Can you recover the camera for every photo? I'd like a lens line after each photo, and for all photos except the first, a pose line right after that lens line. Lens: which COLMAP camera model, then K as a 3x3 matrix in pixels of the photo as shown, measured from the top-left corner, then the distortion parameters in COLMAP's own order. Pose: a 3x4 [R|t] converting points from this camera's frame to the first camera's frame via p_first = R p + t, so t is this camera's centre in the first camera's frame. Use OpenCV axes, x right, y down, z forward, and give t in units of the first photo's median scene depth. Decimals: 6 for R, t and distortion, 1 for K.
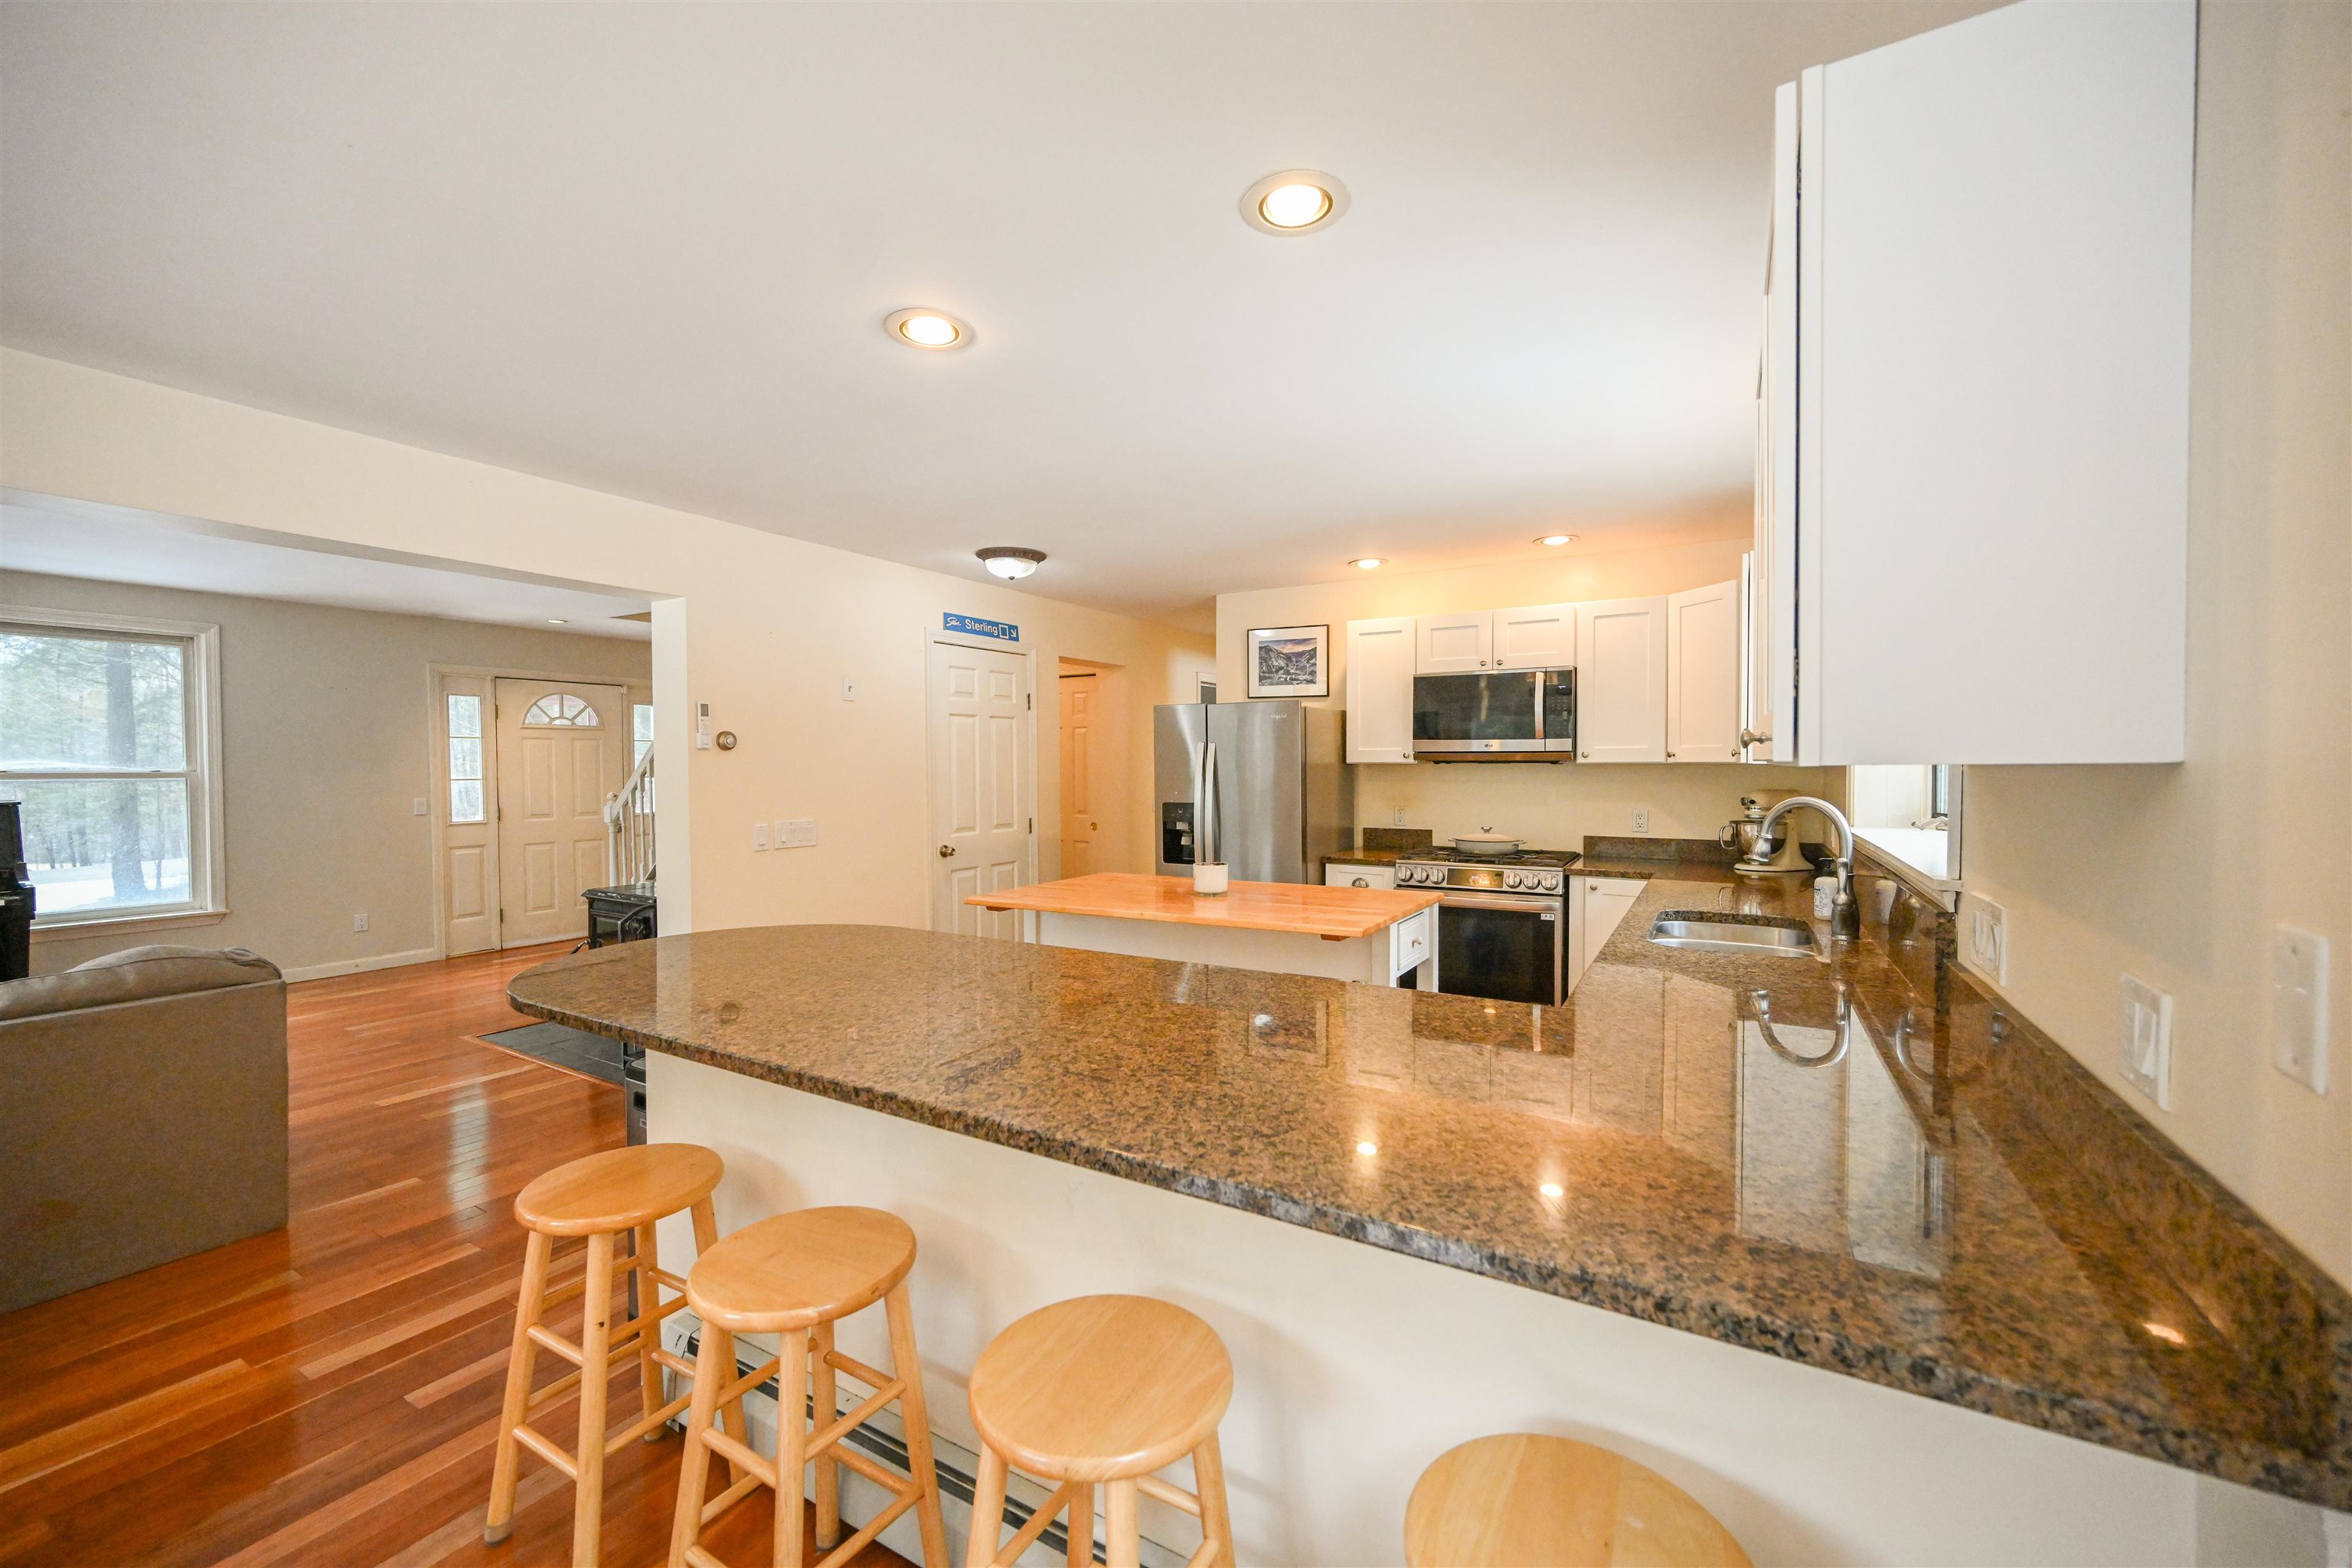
lens RADIAL K [[924.2, 0, 1179.0], [0, 924.2, 783.8], [0, 0, 1]] dist [0.001750, -0.000042]
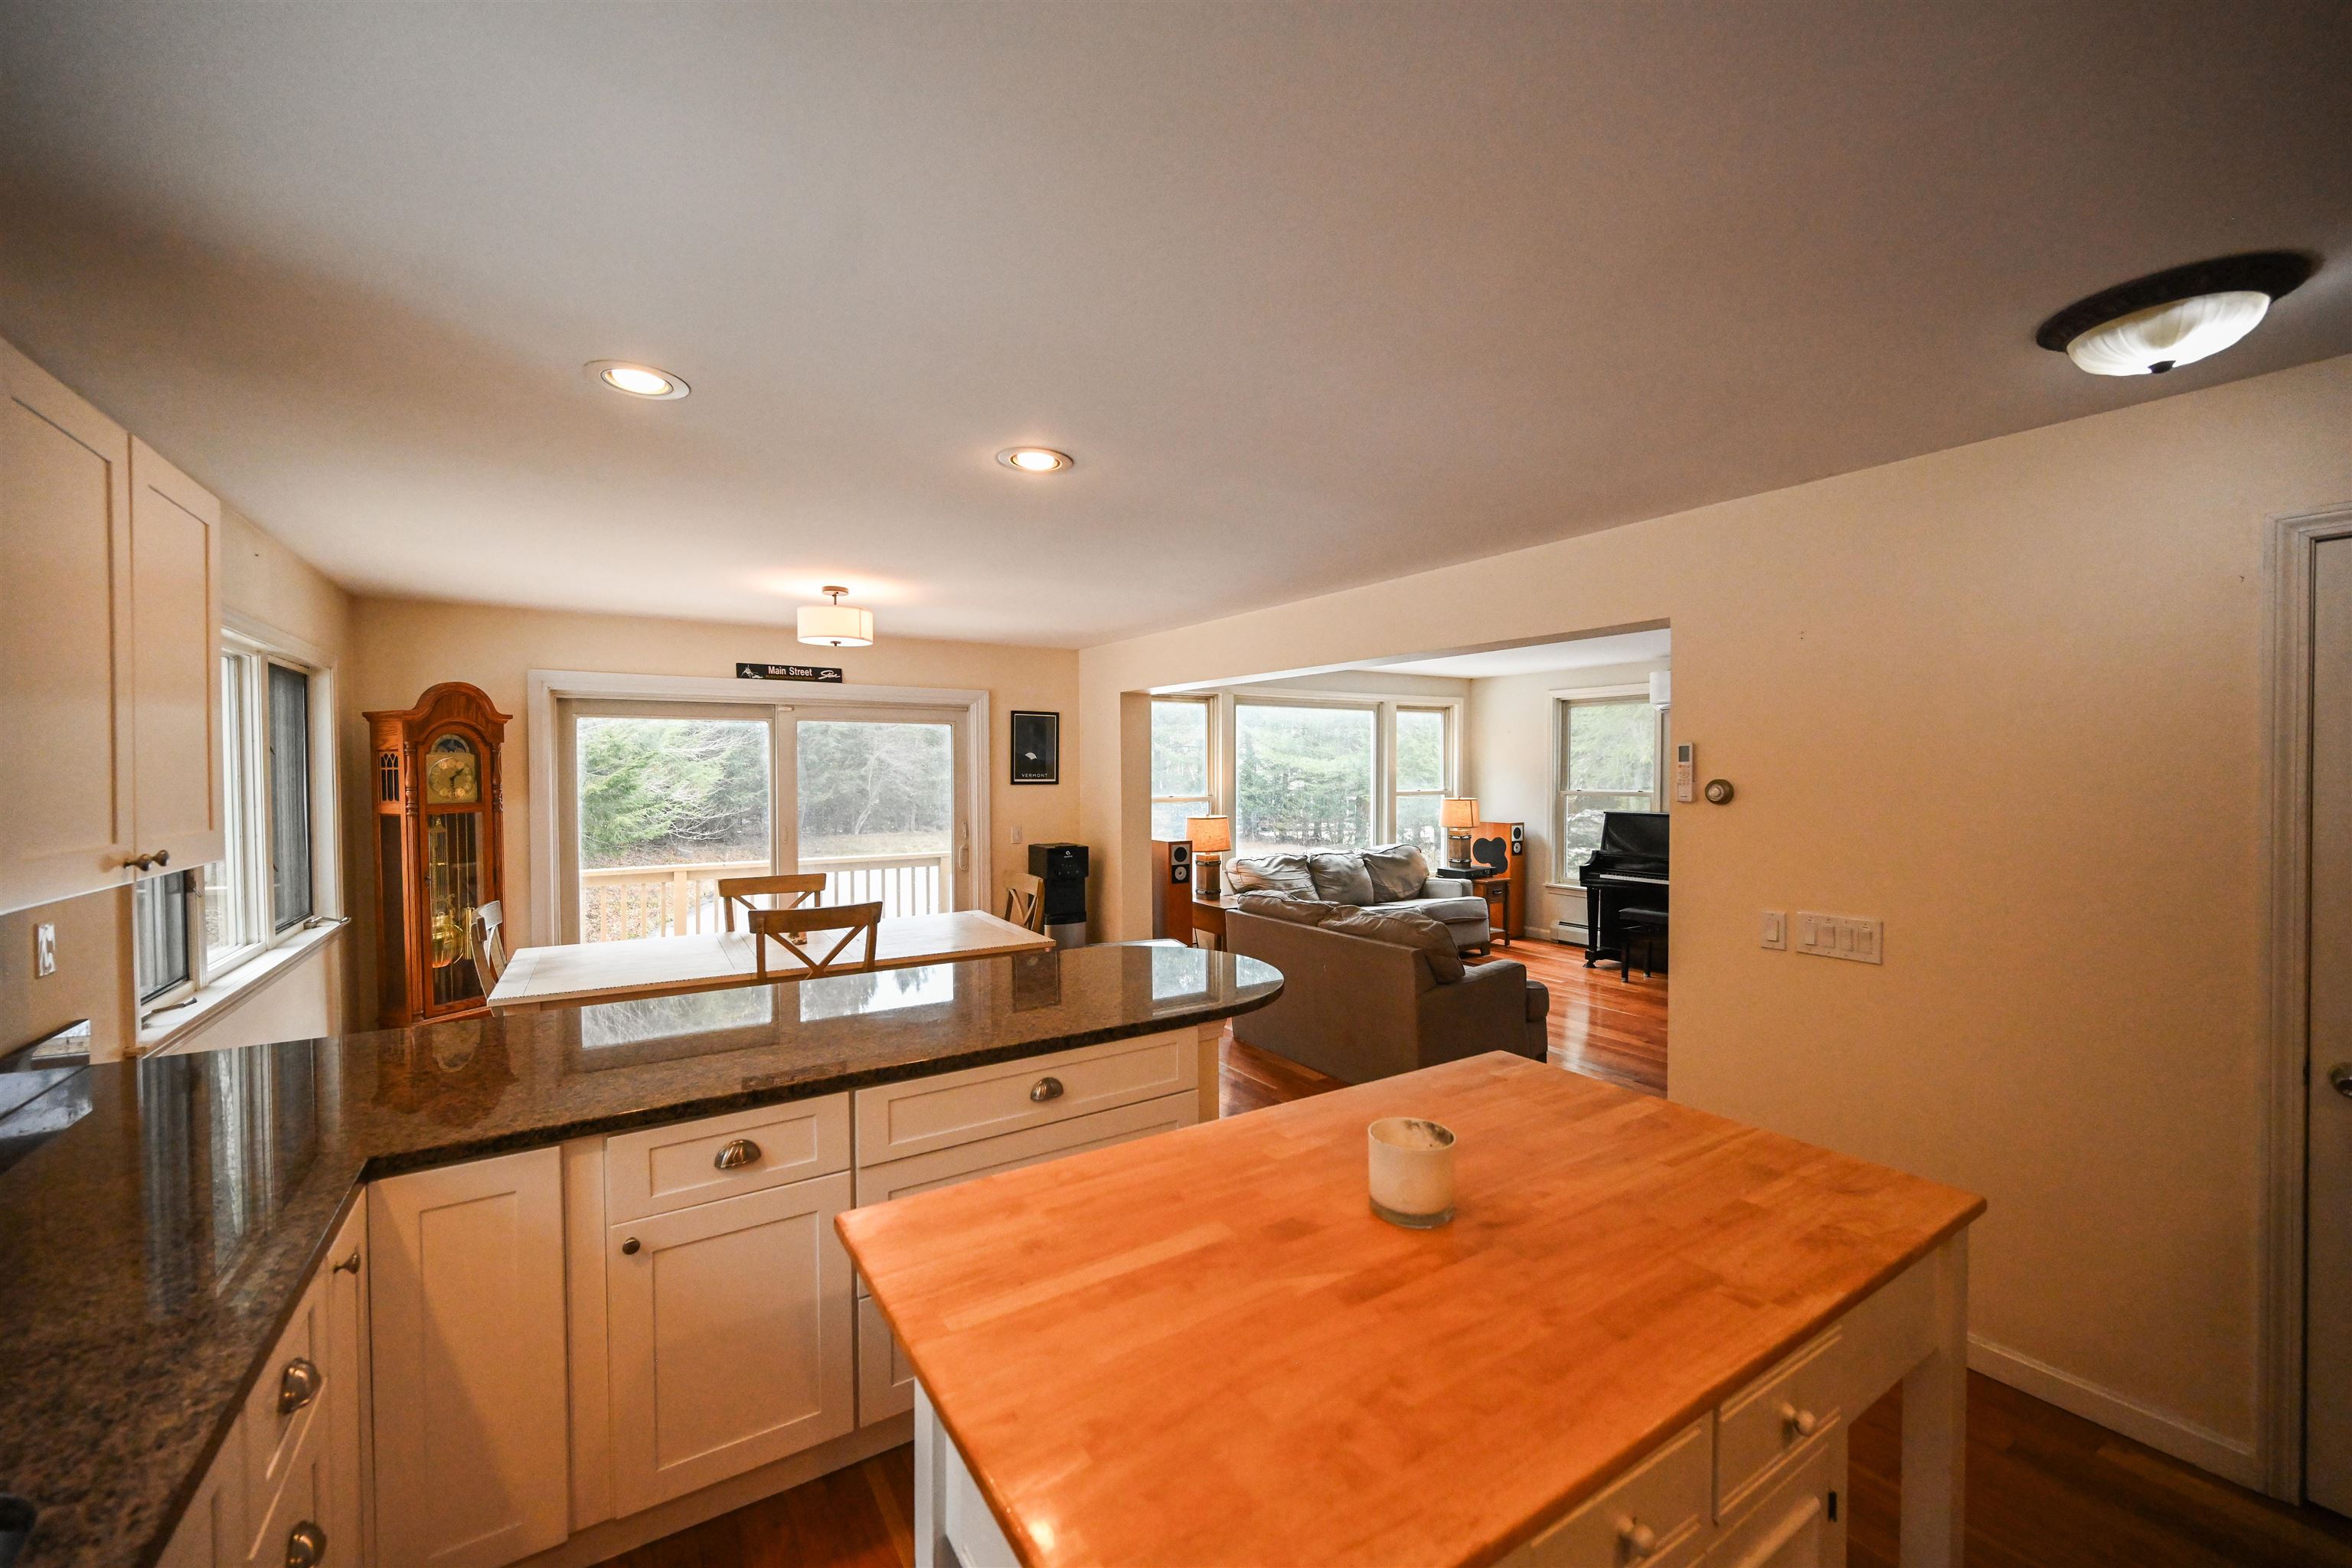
lens RADIAL K [[924.2, 0, 1181.3], [0, 924.2, 784.8], [0, 0, 1]] dist [0.001750, -0.000042]
pose [[-0.447307, 0.021193, -0.894129, 0.316385], [-0.014552, 0.999414, 0.030969, -0.056558], [0.894262, 0.026864, -0.446737, 0.764889]]
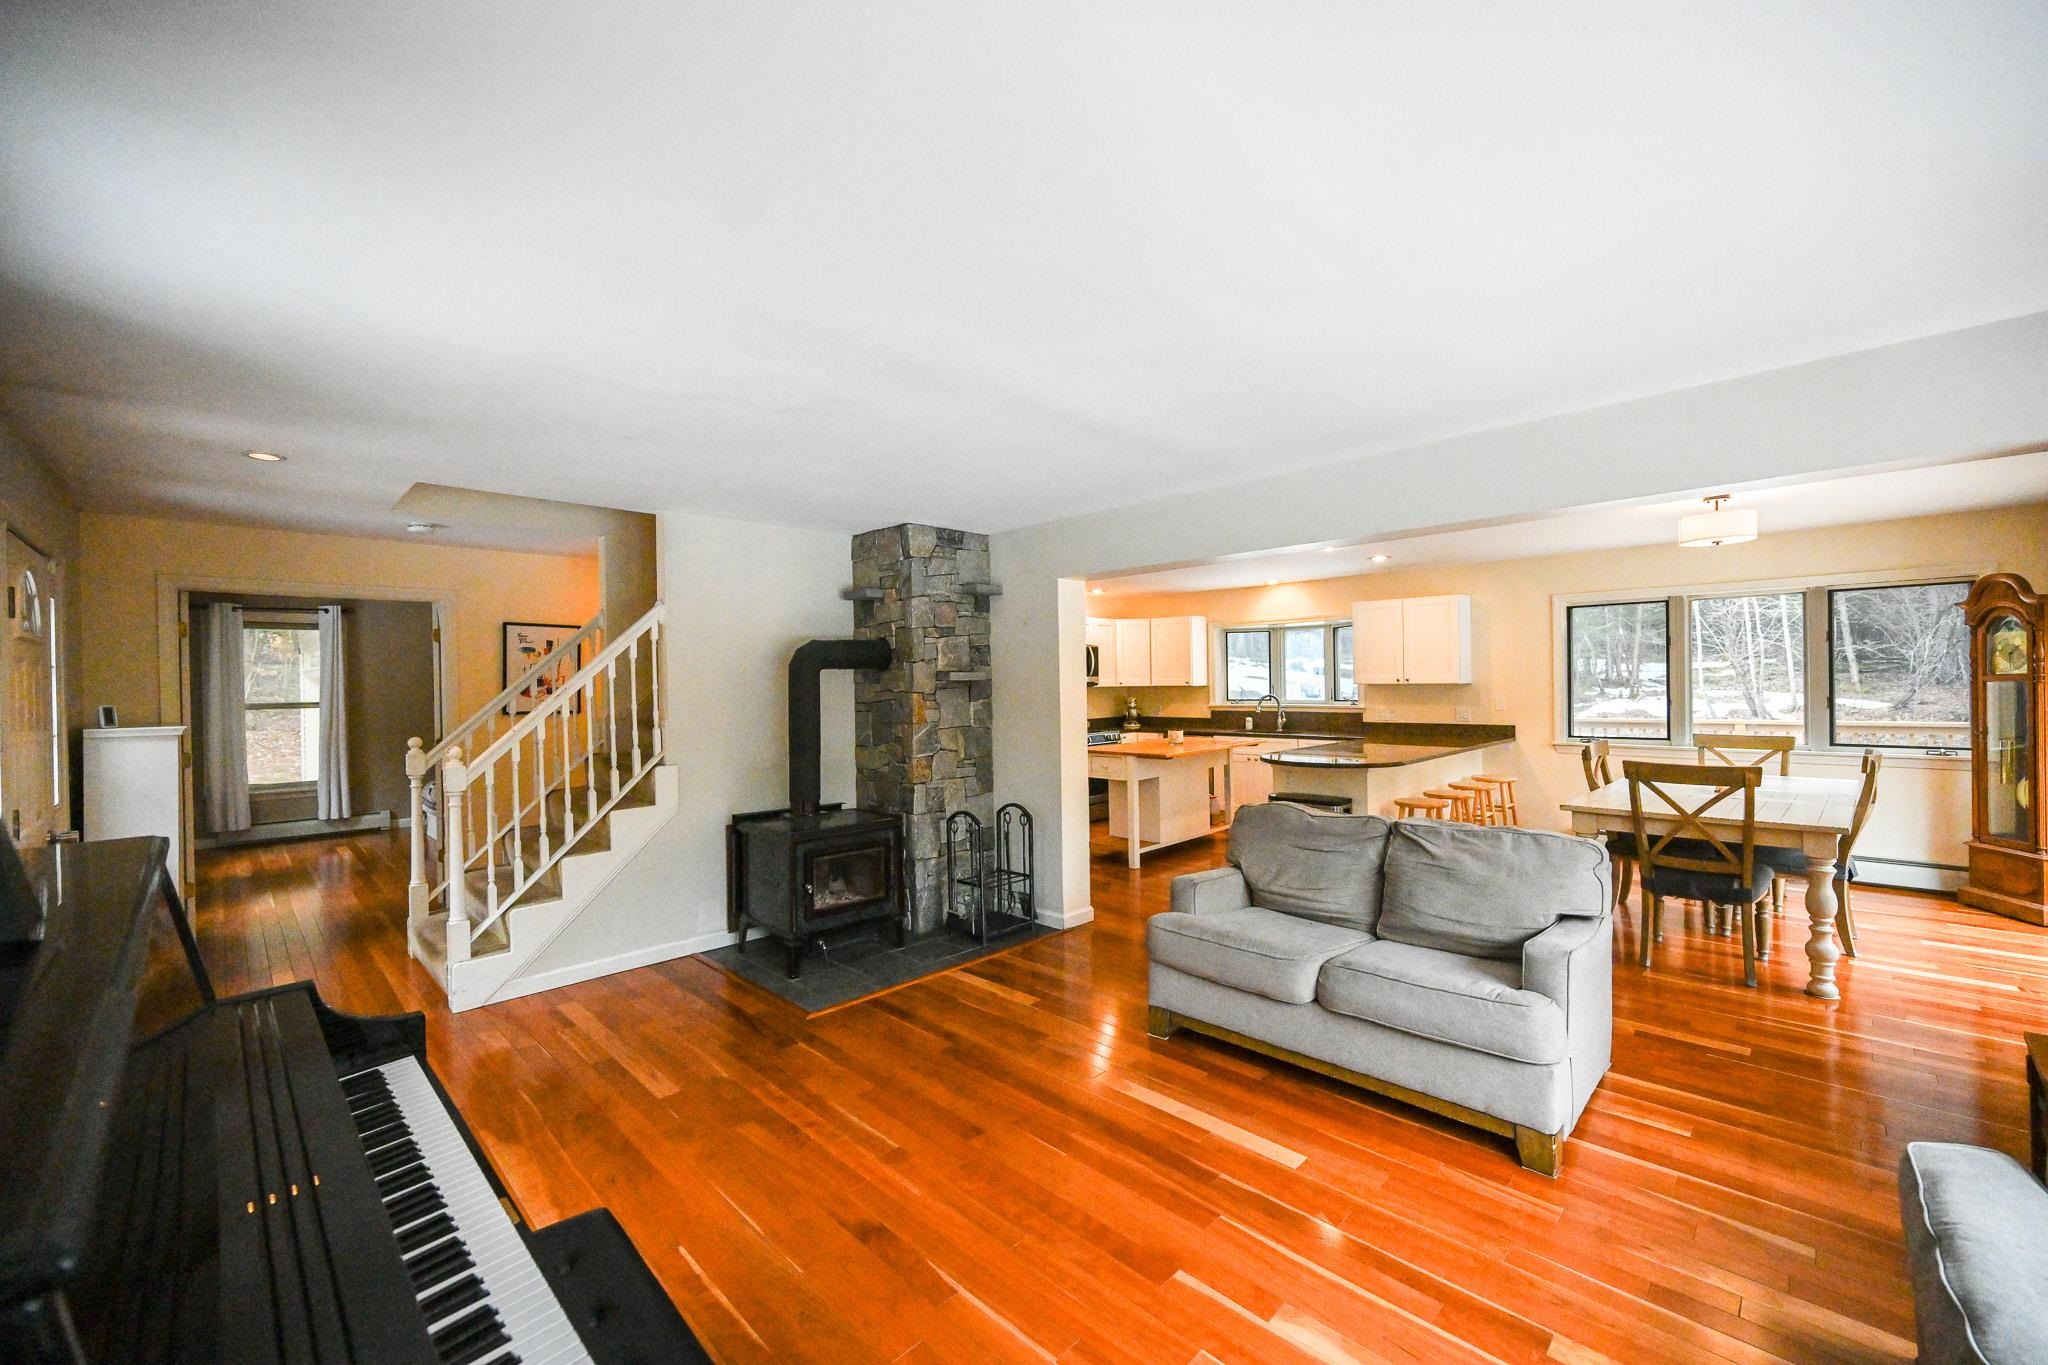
lens RADIAL K [[804.7, 0, 1027.0], [0, 804.7, 684.6], [0, 0, 1]] dist [0.001750, -0.000042]
pose [[0.247477, -0.004964, 0.968881, -1.430350], [0.035922, 0.999346, -0.004055, -0.024415], [-0.968228, 0.035807, 0.247493, 0.601079]]
